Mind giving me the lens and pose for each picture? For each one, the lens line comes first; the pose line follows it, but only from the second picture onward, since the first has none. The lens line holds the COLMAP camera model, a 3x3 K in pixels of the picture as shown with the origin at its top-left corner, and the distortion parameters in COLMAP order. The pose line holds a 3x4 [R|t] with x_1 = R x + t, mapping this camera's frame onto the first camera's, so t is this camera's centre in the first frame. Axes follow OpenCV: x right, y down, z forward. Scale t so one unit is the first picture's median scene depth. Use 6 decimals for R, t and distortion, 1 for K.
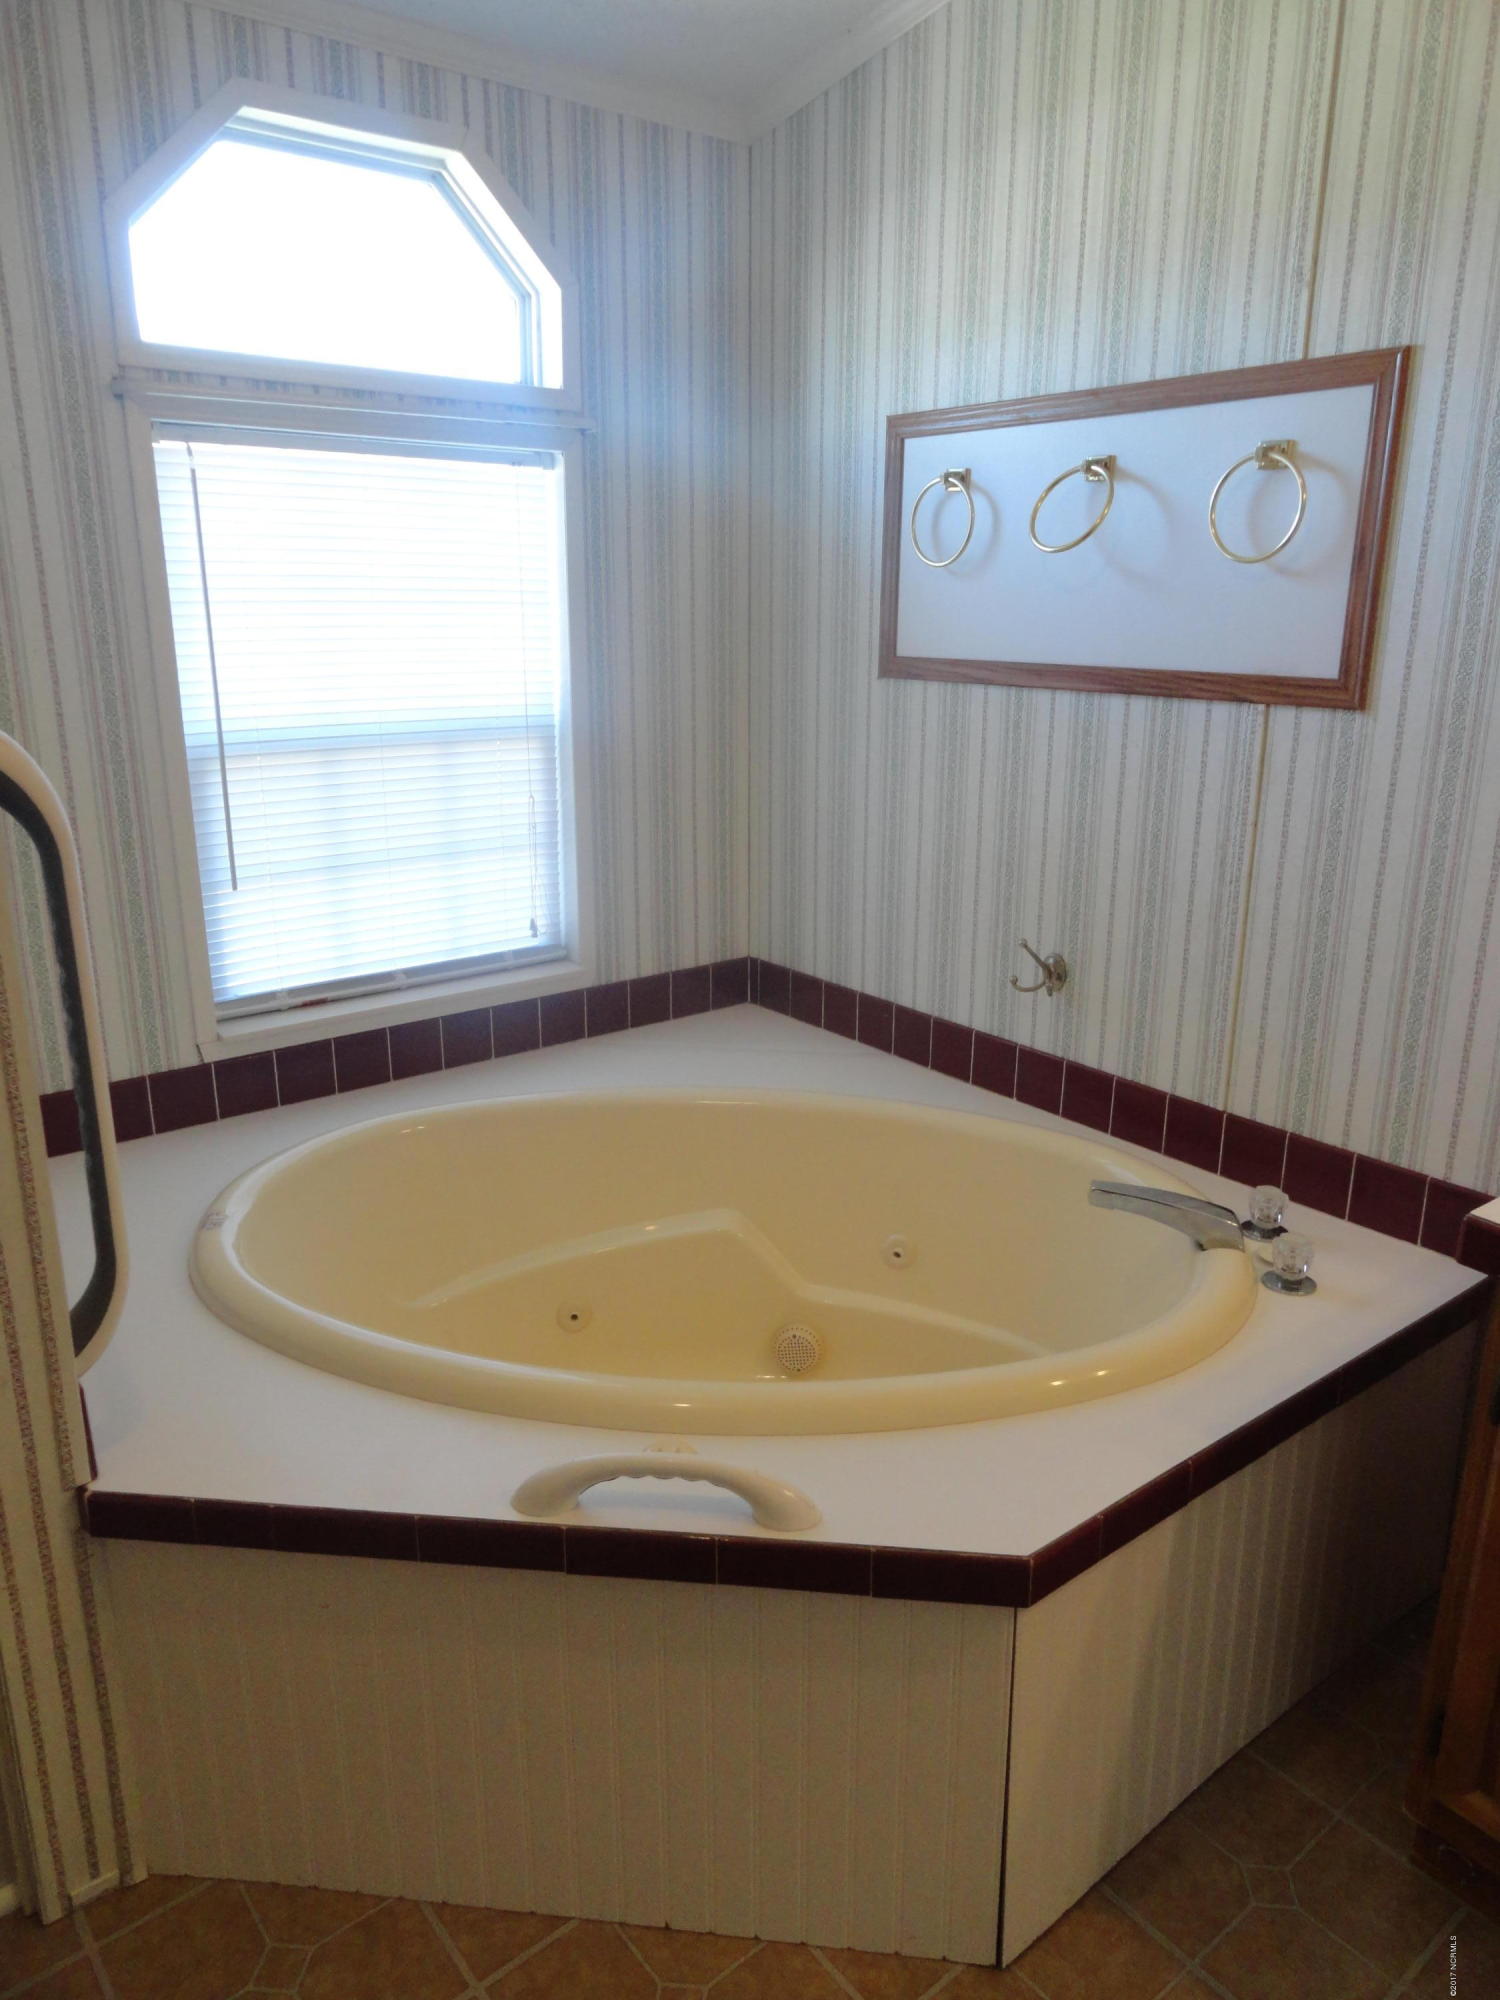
lens RADIAL K [[1382.9, 0, 749.1], [0, 1382.9, 996.5], [0, 0, 1]] dist [0.003871, 0.003307]
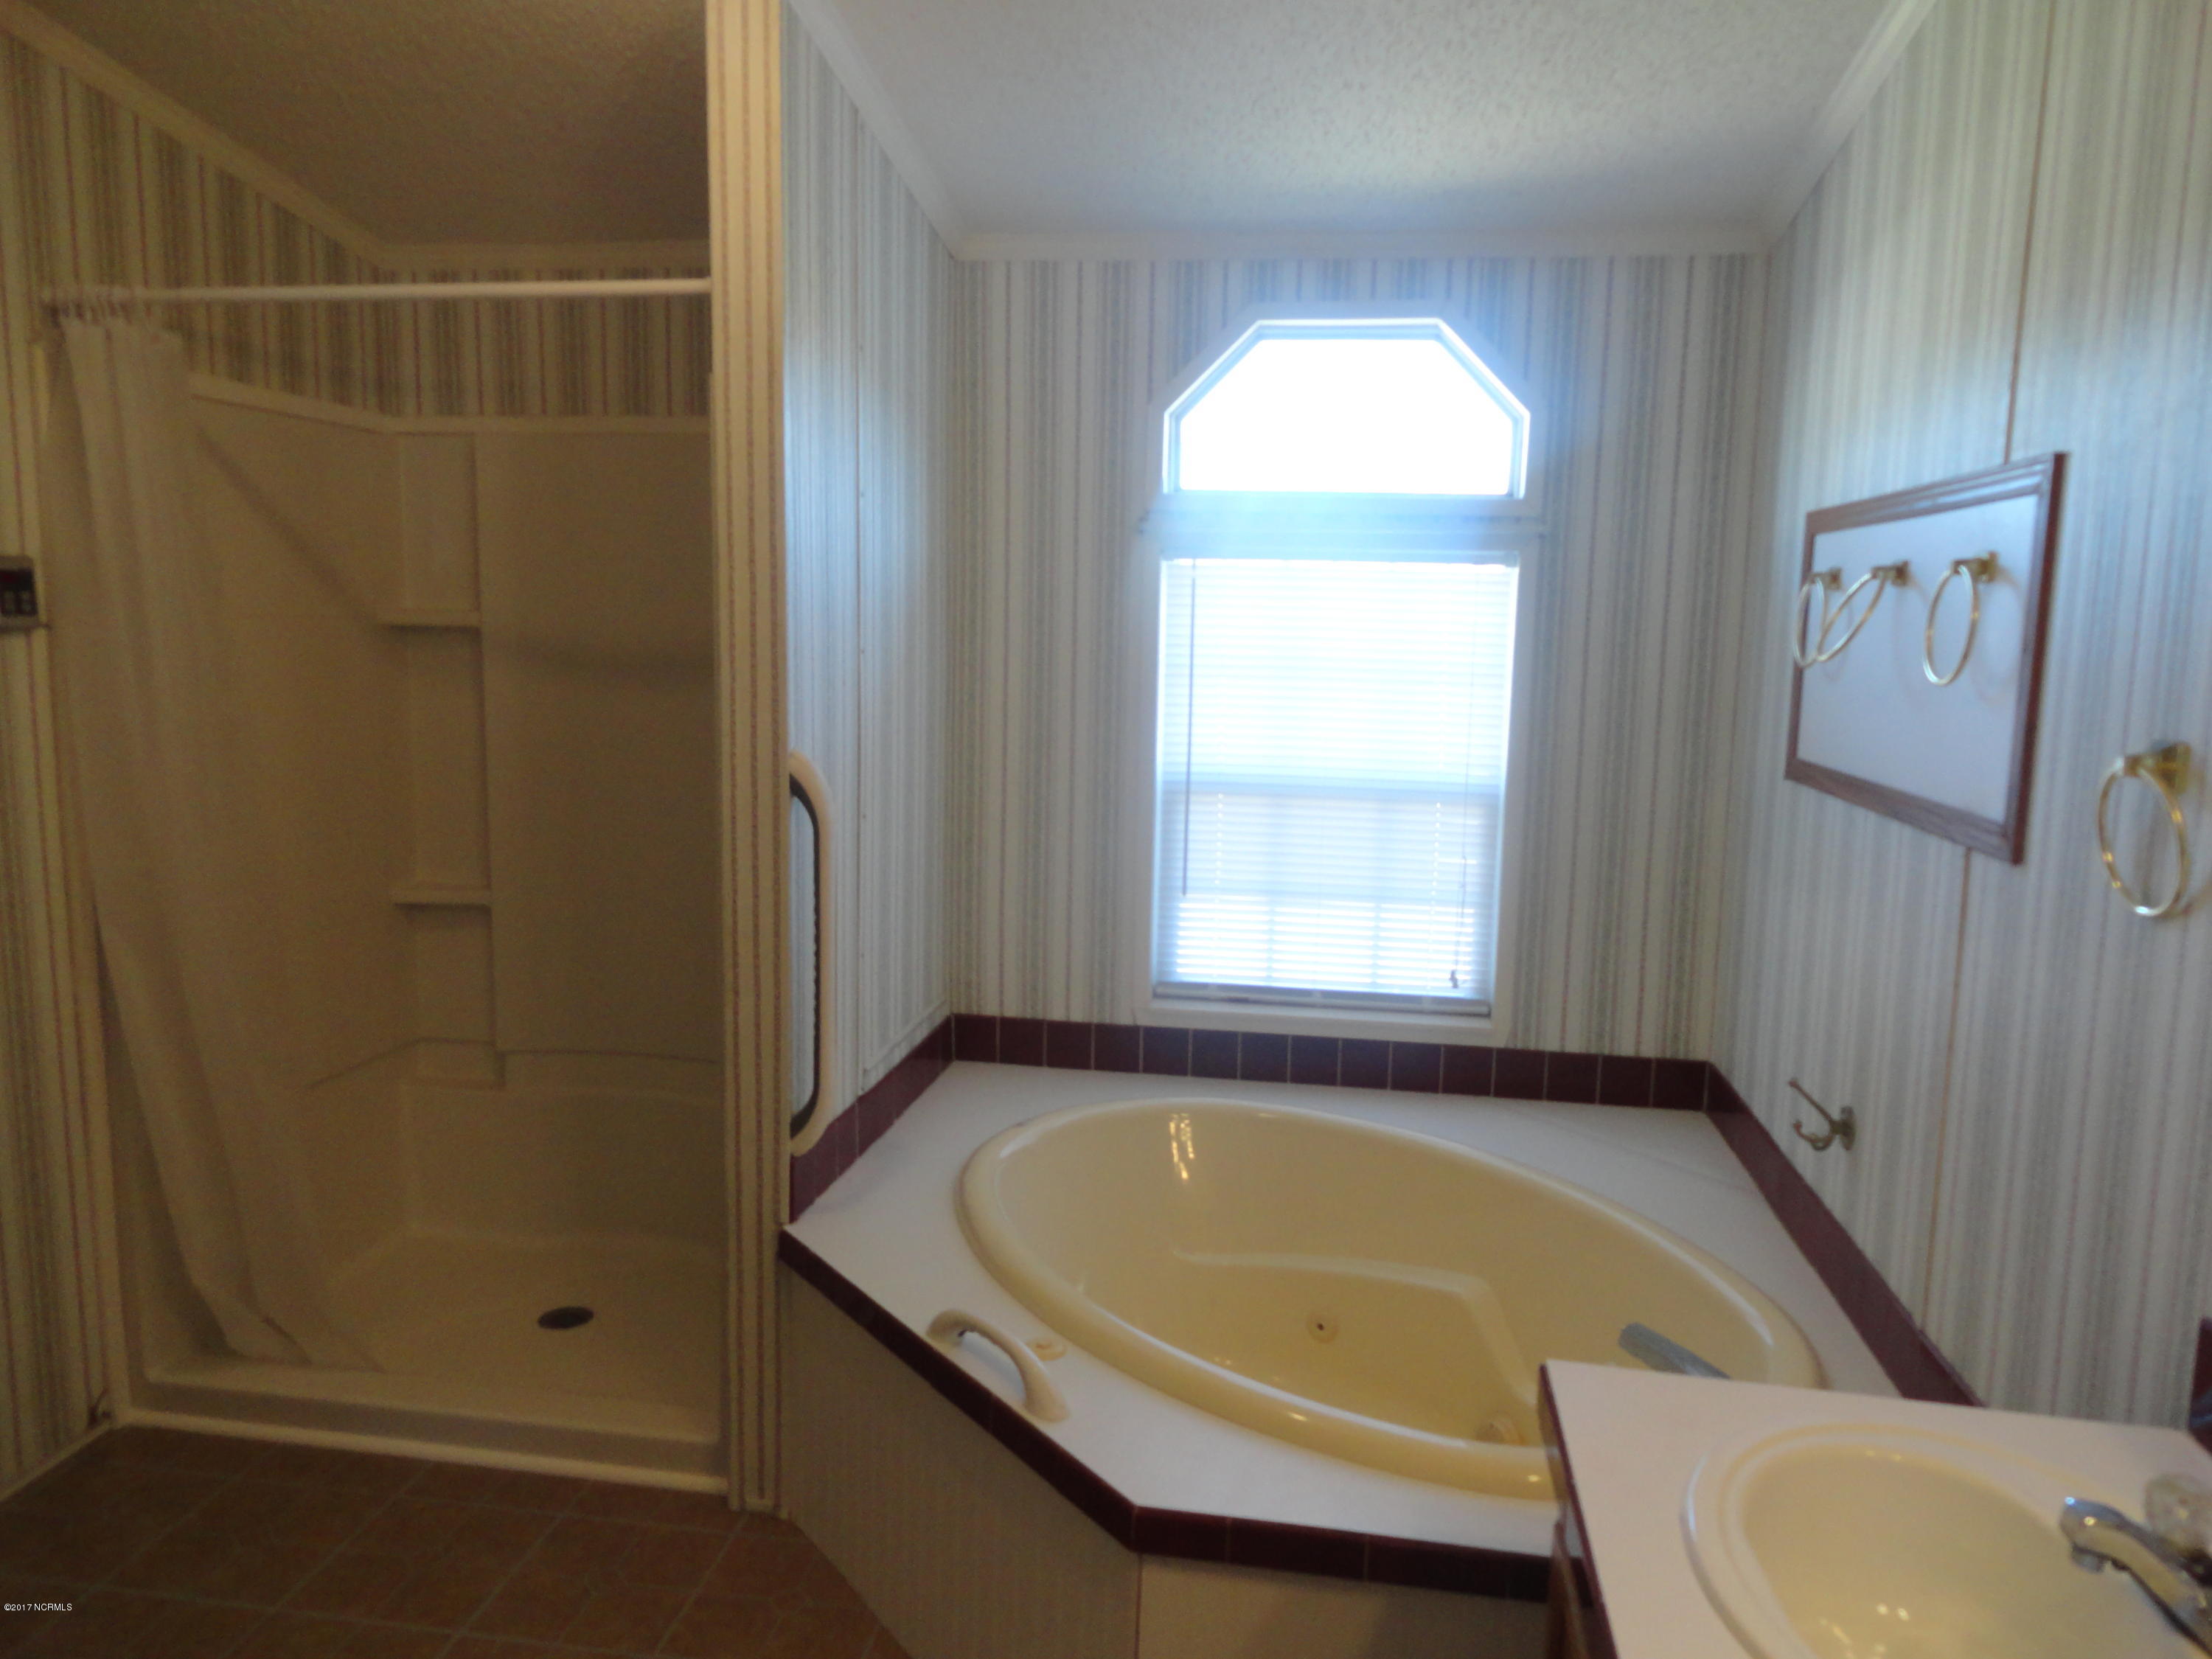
lens RADIAL K [[1529.5, 0, 1118.3], [0, 1529.5, 833.4], [0, 0, 1]] dist [0.003871, 0.003307]
pose [[0.674502, 0.115276, -0.729218, 0.571244], [-0.224456, 0.972998, -0.053801, -0.041686], [0.703325, 0.199966, 0.682163, -0.005400]]
